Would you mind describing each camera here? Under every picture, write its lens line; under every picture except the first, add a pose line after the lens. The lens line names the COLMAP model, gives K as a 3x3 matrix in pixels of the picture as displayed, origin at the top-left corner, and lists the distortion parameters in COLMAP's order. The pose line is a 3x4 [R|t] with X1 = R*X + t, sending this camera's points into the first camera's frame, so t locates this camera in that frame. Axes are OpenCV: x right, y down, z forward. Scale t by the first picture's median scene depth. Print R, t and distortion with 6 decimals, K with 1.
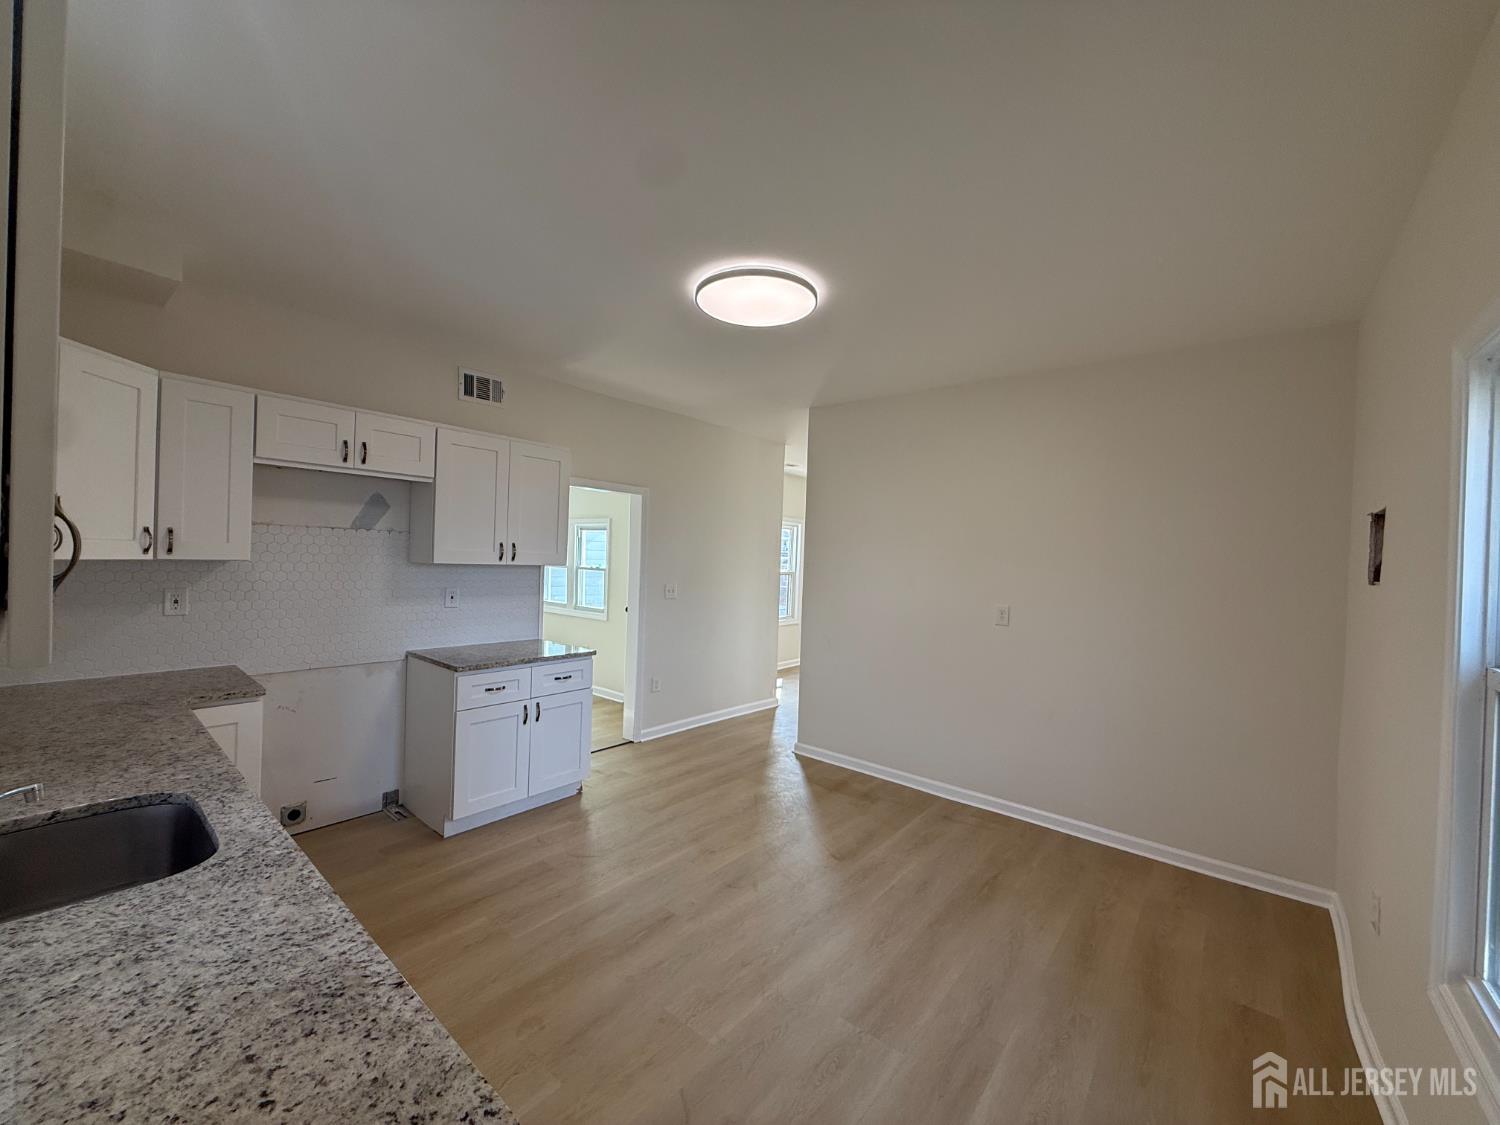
lens RADIAL K [[598.8, 0, 744.7], [0, 598.8, 560.4], [0, 0, 1]] dist [0.001909, -0.000104]
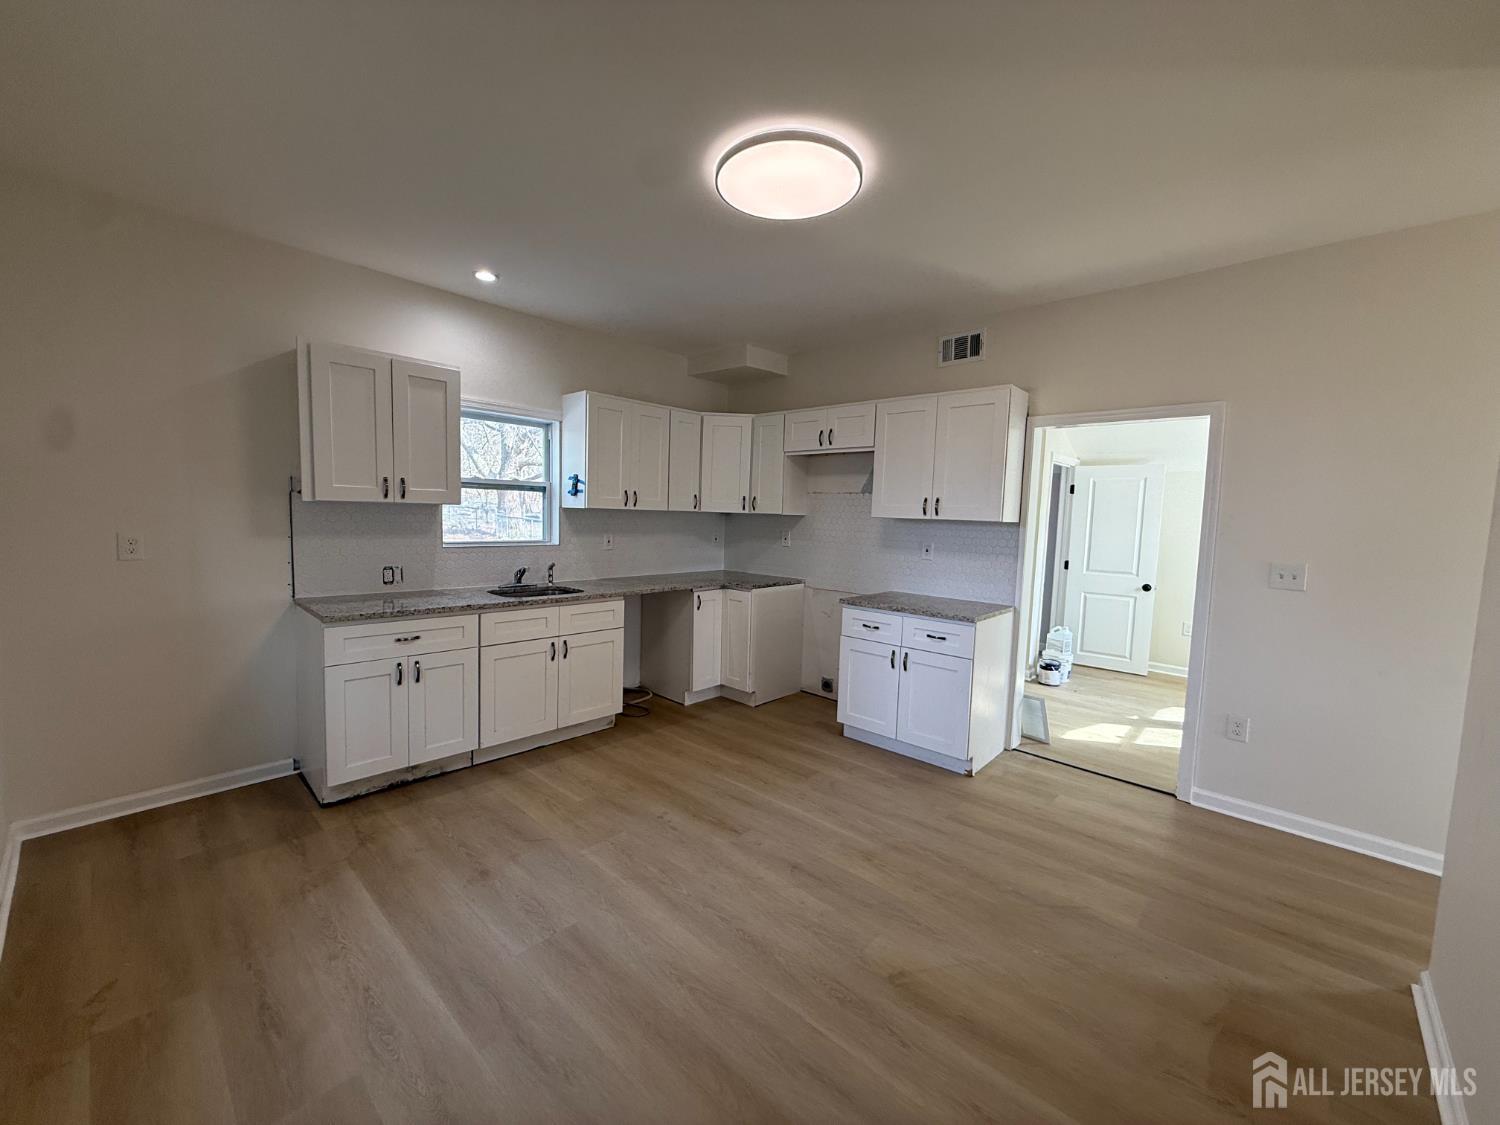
lens RADIAL K [[598.8, 0, 744.7], [0, 598.8, 560.4], [0, 0, 1]] dist [0.001909, -0.000104]
pose [[-0.056180, 0.043762, -0.997461, 0.755487], [-0.035414, 0.998323, 0.045794, 0.049003], [0.997792, 0.037897, -0.054536, 0.863322]]
